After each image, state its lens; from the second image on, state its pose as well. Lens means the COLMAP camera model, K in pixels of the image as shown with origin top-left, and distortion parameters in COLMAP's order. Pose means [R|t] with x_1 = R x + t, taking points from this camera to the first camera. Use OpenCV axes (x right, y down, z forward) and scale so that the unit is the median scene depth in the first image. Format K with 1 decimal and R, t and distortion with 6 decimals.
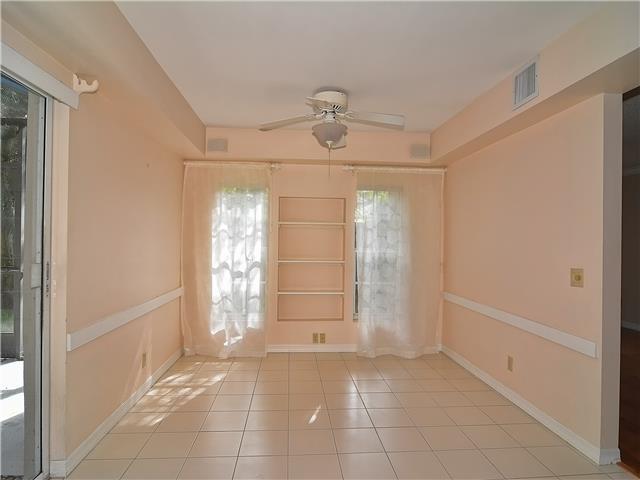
lens RADIAL K [[377.5, 0, 320.0], [0, 377.5, 240.0], [0, 0, 1]] dist [0.000859, -0.000975]
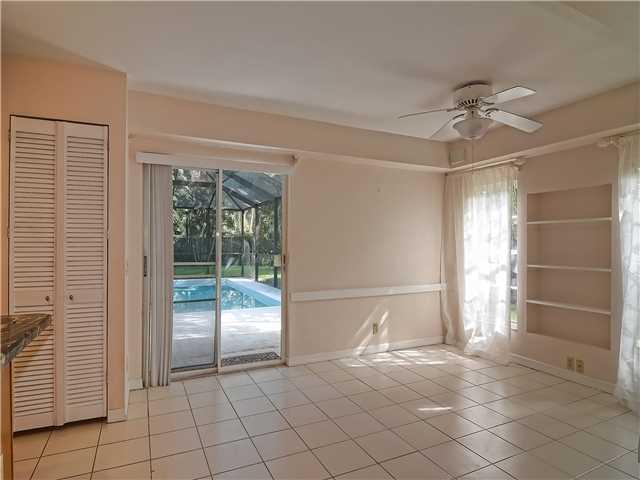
lens RADIAL K [[377.5, 0, 320.0], [0, 377.5, 240.0], [0, 0, 1]] dist [0.000859, -0.000975]
pose [[0.367155, -0.016628, -0.930011, 0.570924], [0.003327, 0.999857, -0.016563, 0.008721], [0.930154, 0.002987, 0.367158, 0.216037]]
